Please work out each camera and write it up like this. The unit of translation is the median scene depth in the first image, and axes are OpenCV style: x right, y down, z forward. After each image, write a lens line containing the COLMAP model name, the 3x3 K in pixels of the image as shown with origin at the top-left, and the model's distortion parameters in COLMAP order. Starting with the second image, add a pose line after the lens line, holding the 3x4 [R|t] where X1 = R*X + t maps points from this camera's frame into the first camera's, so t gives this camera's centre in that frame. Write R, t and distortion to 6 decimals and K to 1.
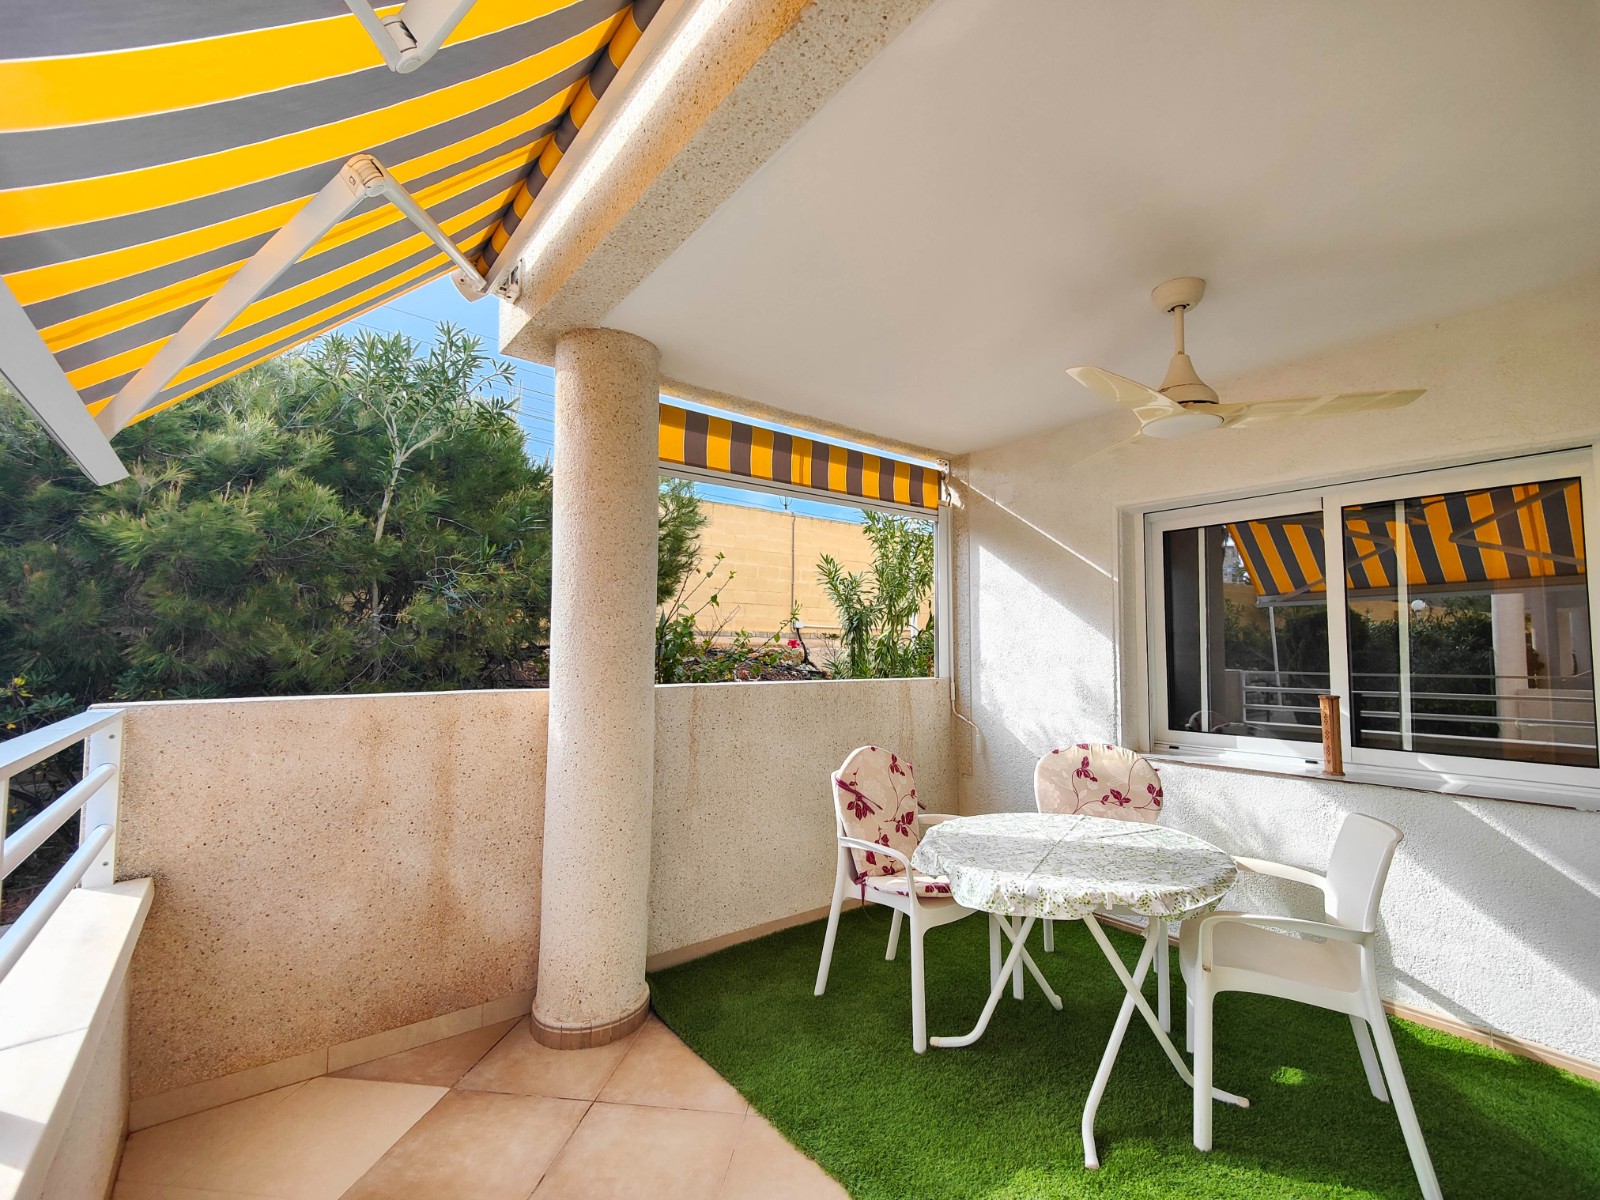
lens RADIAL K [[704.2, 0, 804.4], [0, 704.2, 604.3], [0, 0, 1]] dist [0.036576, -0.028290]
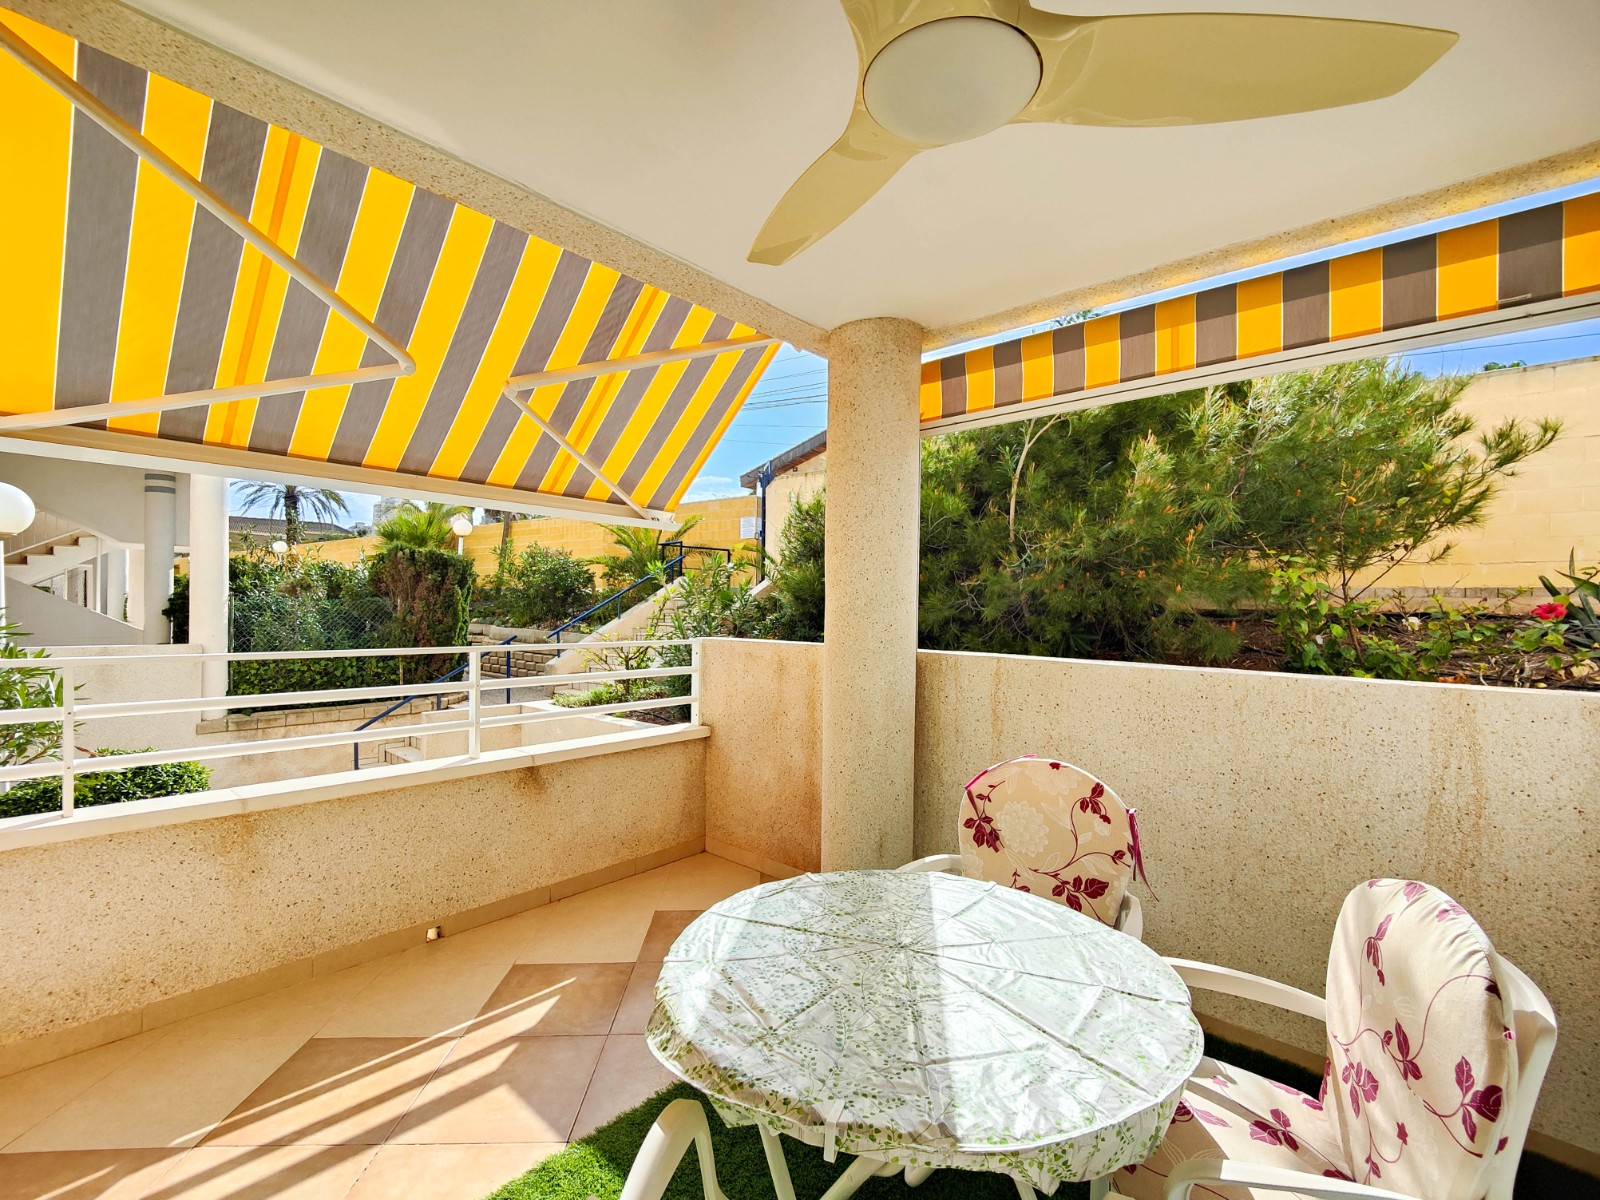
lens RADIAL K [[711.3, 0, 808.0], [0, 711.3, 606.6], [0, 0, 1]] dist [0.037523, -0.027092]
pose [[0.174604, 0.001712, -0.984637, 0.850326], [0.050821, 0.998650, 0.010749, 0.037871], [0.983326, -0.051917, 0.174281, 0.758557]]
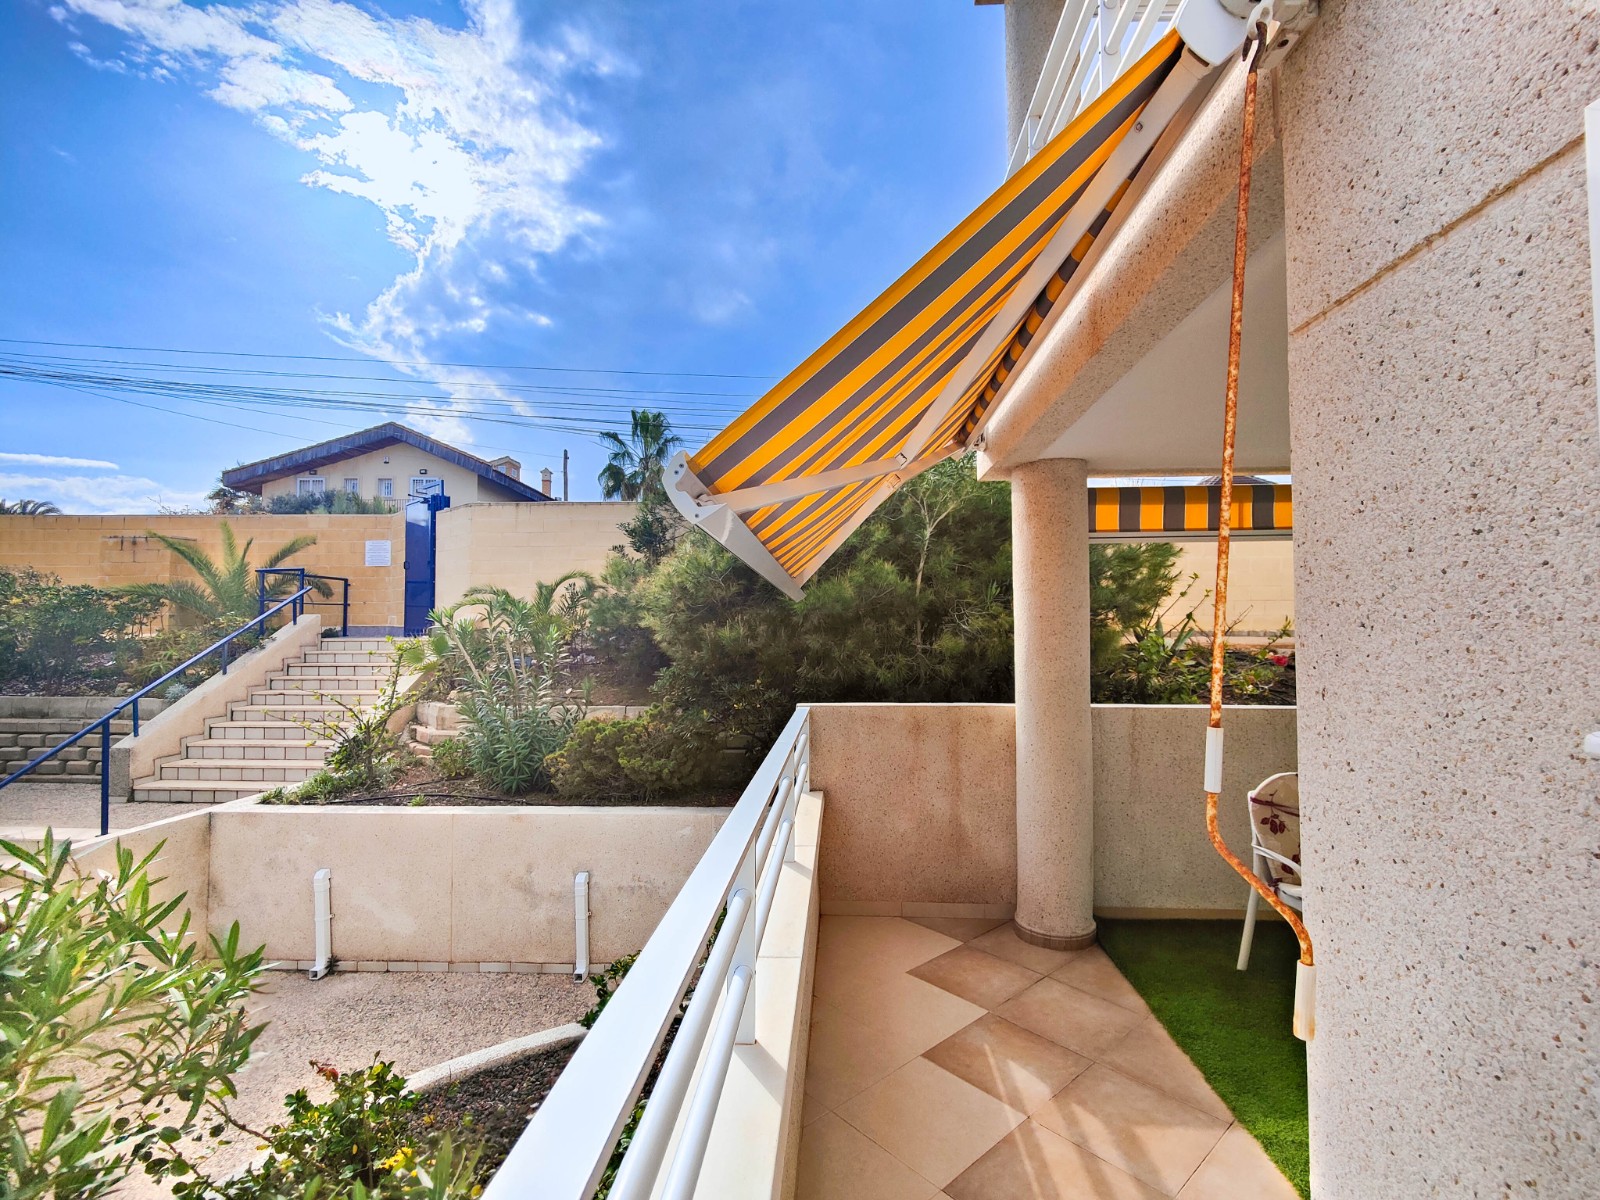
lens RADIAL K [[701.7, 0, 806.8], [0, 701.7, 606.9], [0, 0, 1]] dist [0.023050, -0.019702]
pose [[0.753064, -0.026588, -0.657410, 0.294958], [0.045689, 0.998884, 0.011939, -0.130603], [0.656359, -0.039027, 0.753439, -0.406518]]
